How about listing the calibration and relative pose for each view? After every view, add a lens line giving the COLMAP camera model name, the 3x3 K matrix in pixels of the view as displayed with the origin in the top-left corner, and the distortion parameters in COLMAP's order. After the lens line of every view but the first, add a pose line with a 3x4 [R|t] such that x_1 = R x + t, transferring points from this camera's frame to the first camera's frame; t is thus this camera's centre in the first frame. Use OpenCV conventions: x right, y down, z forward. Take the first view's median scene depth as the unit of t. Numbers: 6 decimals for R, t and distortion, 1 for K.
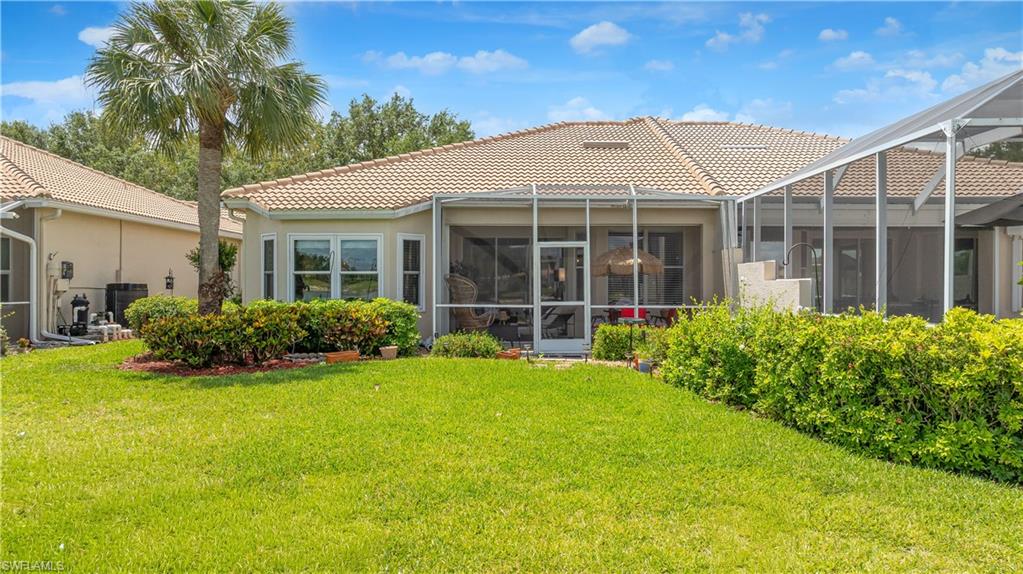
lens RADIAL K [[728.2, 0, 511.6], [0, 728.2, 286.7], [0, 0, 1]] dist [-0.020746, 0.000830]
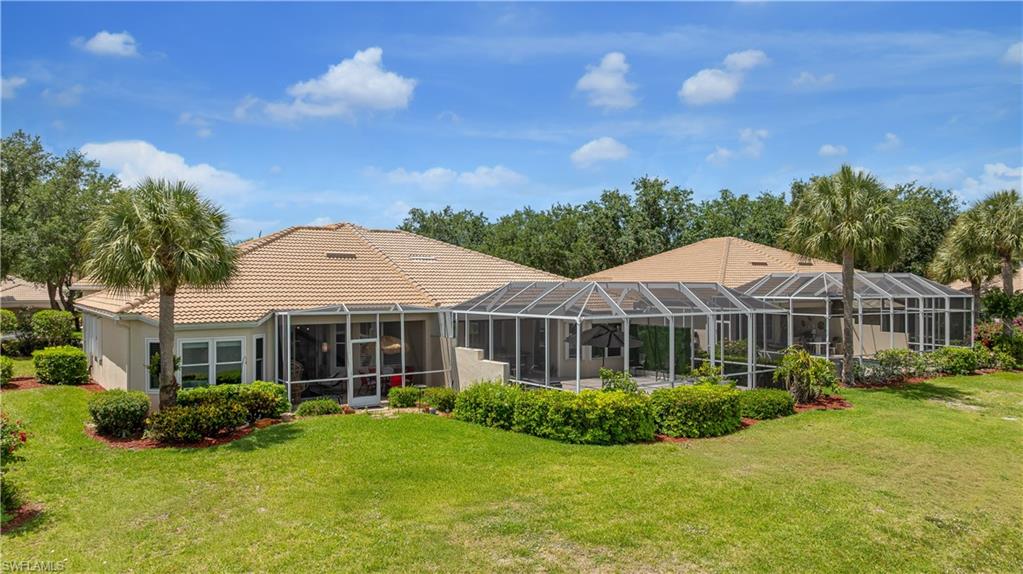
lens RADIAL K [[728.2, 0, 511.9], [0, 728.2, 286.6], [0, 0, 1]] dist [-0.020746, 0.000830]
pose [[0.815964, -0.006934, 0.578061, -0.943822], [0.006886, 0.999974, 0.002276, -0.278668], [-0.578061, 0.002123, 0.815991, -0.876881]]
